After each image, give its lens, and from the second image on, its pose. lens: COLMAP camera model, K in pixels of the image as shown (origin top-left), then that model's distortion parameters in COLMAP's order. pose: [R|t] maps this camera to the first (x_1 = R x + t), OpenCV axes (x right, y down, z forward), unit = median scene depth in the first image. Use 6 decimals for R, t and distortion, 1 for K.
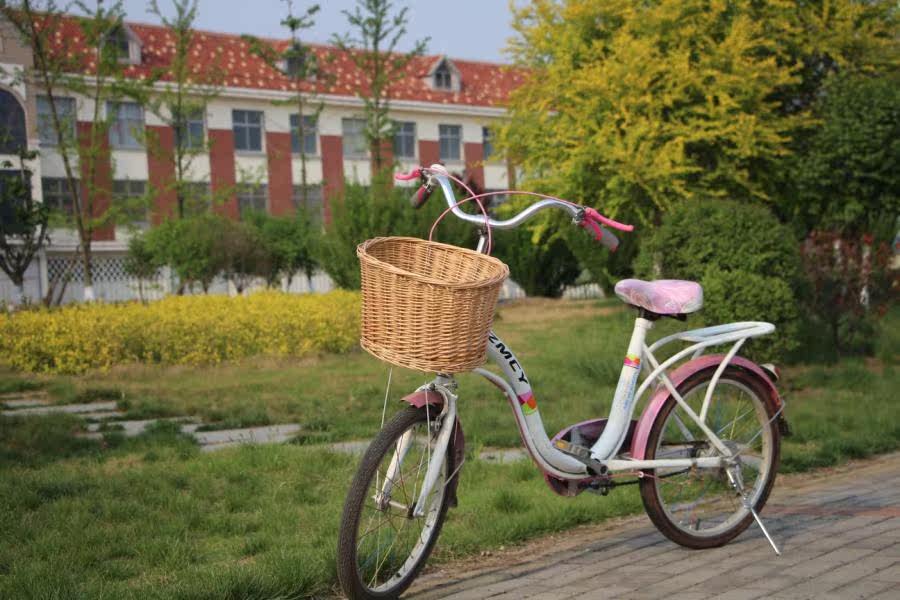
lens RADIAL K [[1770.3, 0, 450.0], [0, 1770.3, 300.0], [0, 0, 1]] dist [0.344176, 0.189639]
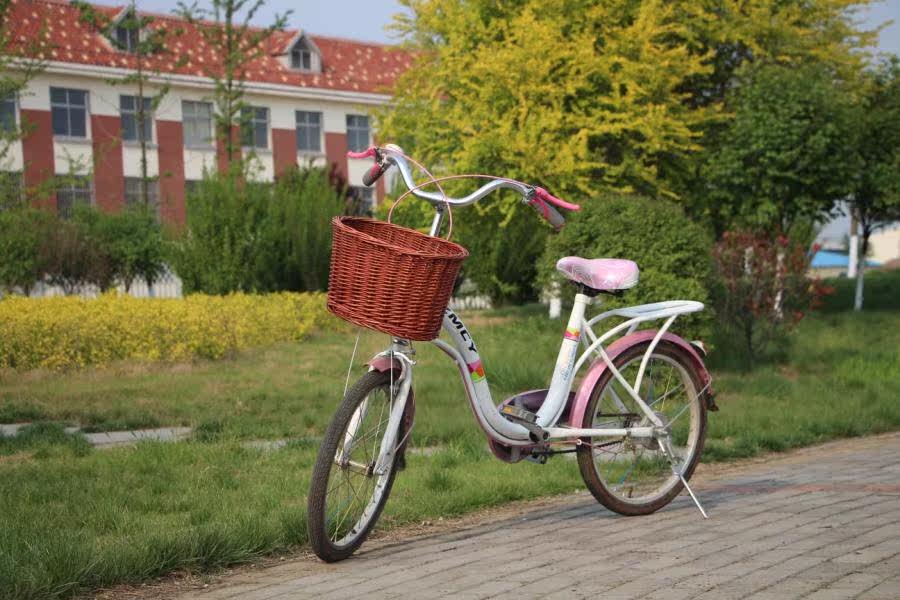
lens RADIAL K [[2156.3, 0, 450.0], [0, 2156.3, 300.0], [0, 0, 1]] dist [0.546680, 0.078120]
pose [[0.996814, 0.009578, 0.079184, -0.026903], [-0.008551, 0.999875, -0.013302, 0.011855], [-0.079302, 0.012583, 0.996771, -0.102537]]
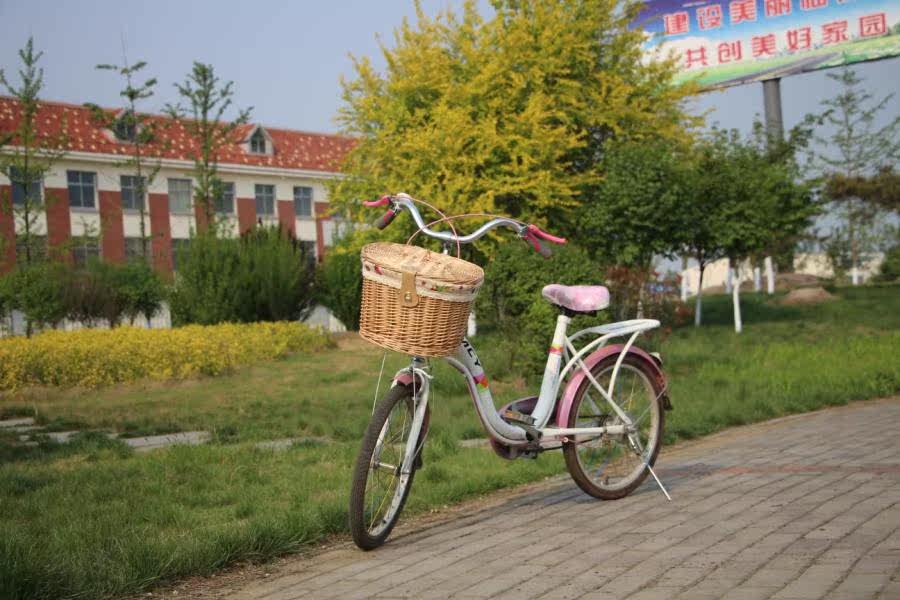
lens RADIAL K [[1581.6, 0, 450.0], [0, 1581.6, 300.0], [0, 0, 1]] dist [0.228061, 0.208726]
pose [[0.990101, -0.011193, 0.139907, -0.048461], [0.015358, 0.999469, -0.028729, 0.011413], [-0.139512, 0.030594, 0.989748, -0.036533]]
